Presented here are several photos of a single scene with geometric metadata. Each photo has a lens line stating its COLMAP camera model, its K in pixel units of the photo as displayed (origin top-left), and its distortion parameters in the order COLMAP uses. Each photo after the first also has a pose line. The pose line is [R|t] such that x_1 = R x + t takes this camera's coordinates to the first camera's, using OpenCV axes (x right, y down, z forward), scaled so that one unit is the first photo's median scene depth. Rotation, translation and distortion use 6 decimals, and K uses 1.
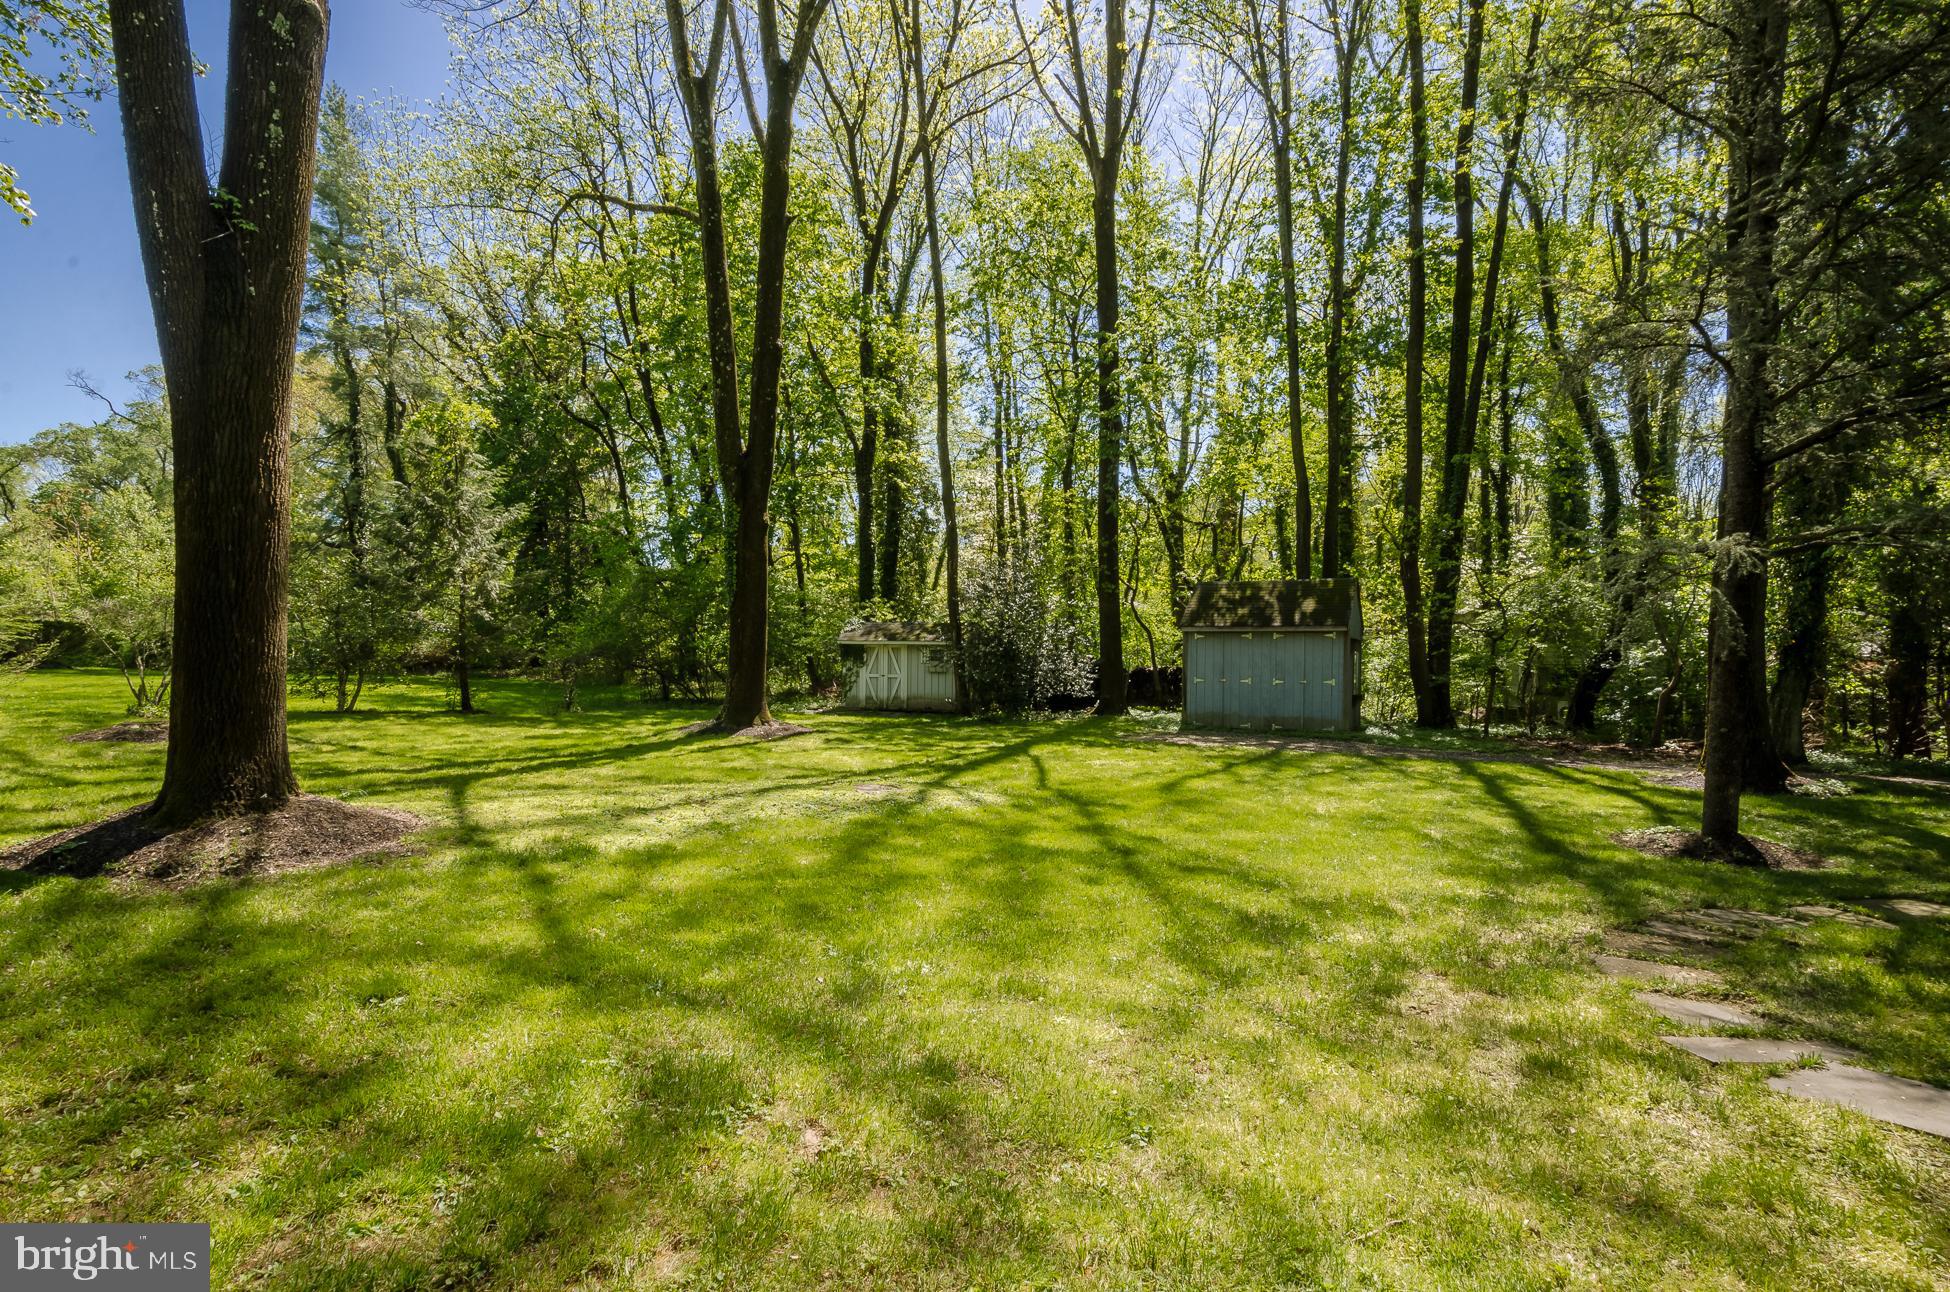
lens RADIAL K [[942.6, 0, 975.0], [0, 942.6, 646.0], [0, 0, 1]] dist [0.000376, -0.000063]
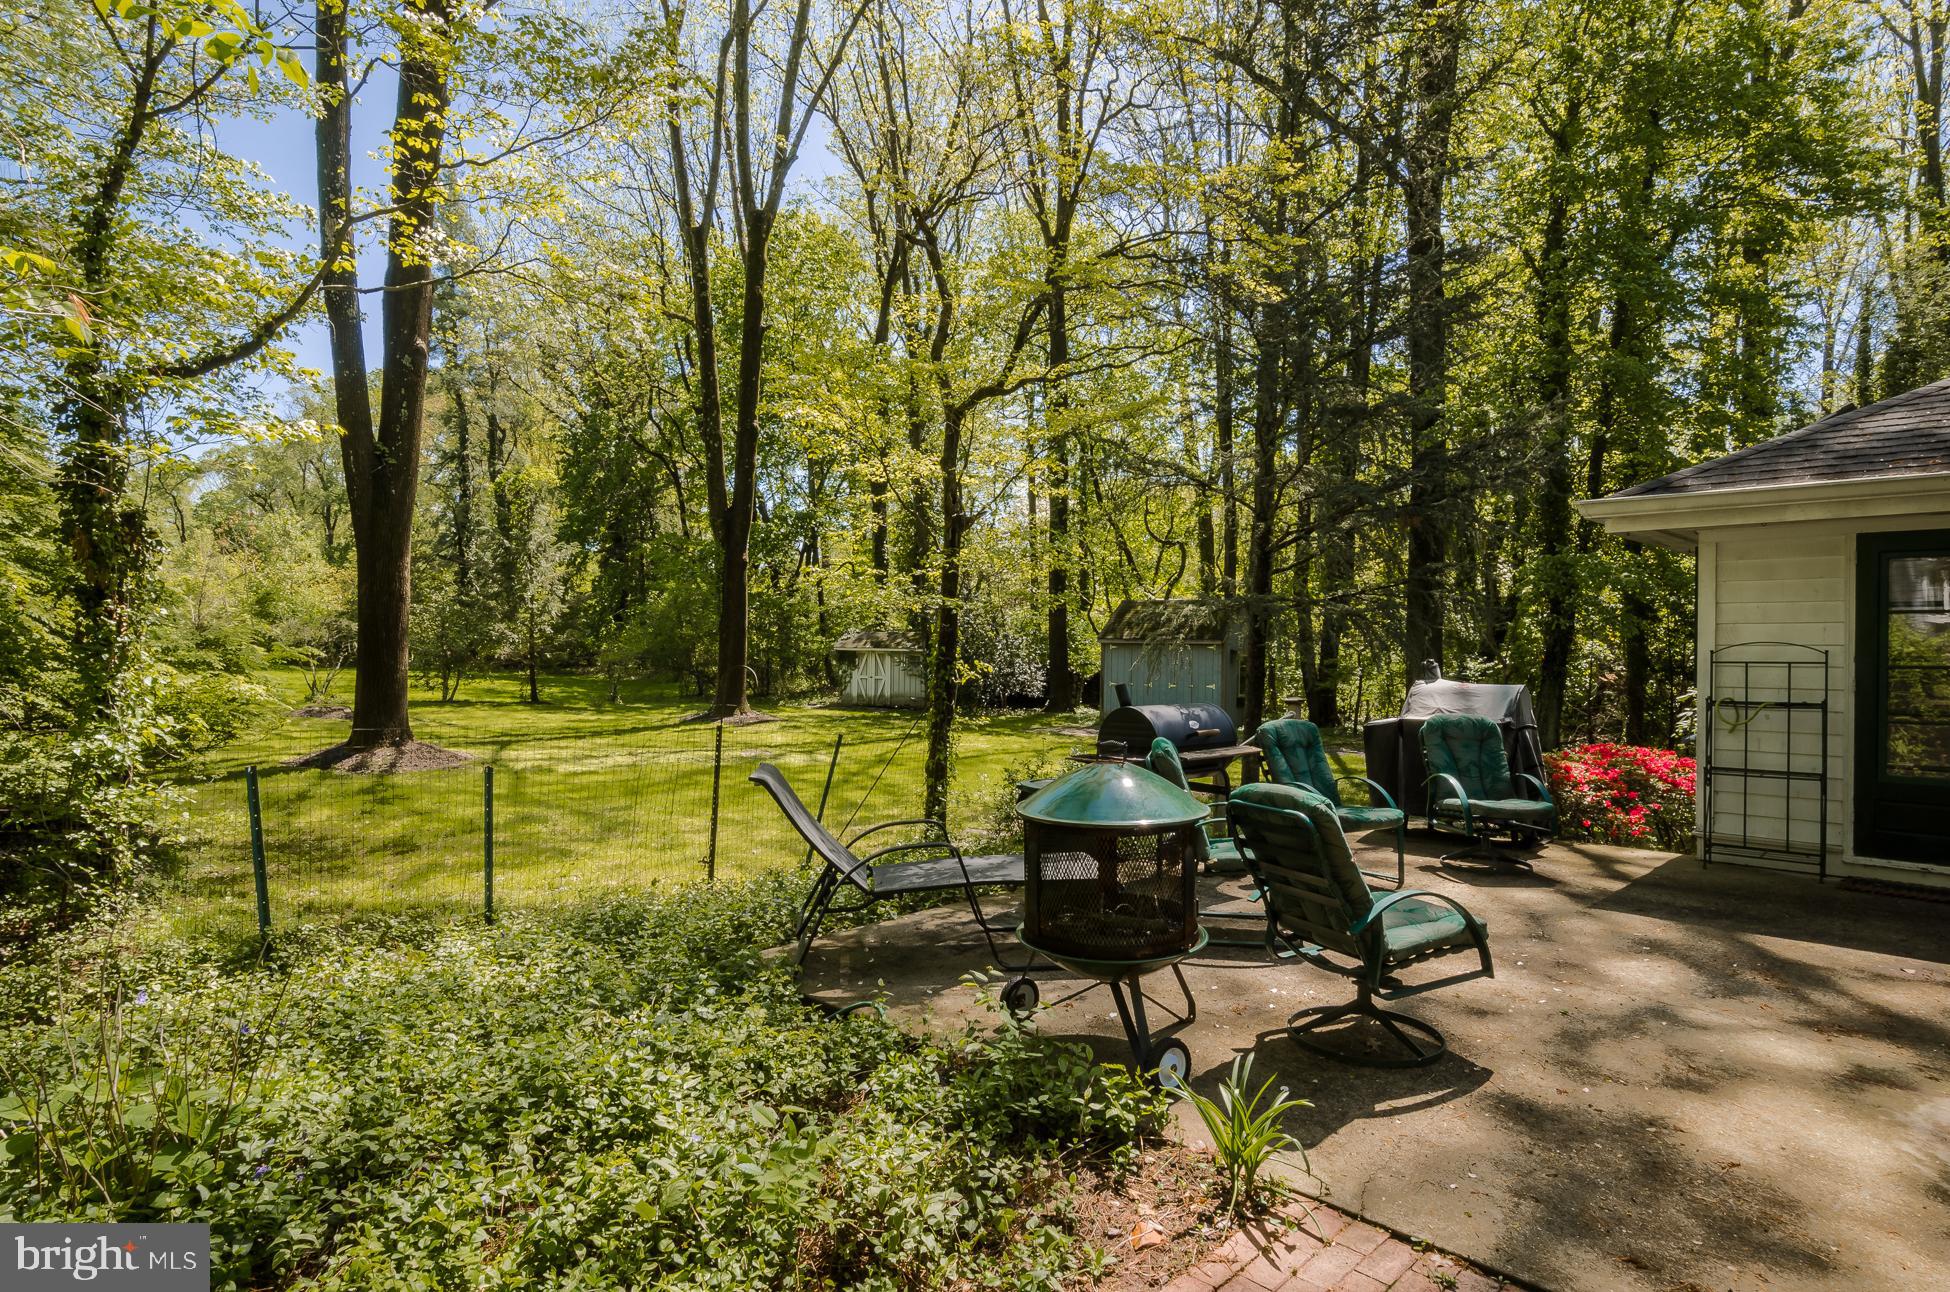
lens RADIAL K [[1048.6, 0, 975.0], [0, 1048.6, 646.0], [0, 0, 1]] dist [-0.000673, -0.000001]
pose [[0.990879, 0.004634, -0.134674, 0.227111], [-0.003980, 0.999979, 0.005127, -0.016217], [0.134695, -0.004544, 0.990877, -0.311194]]
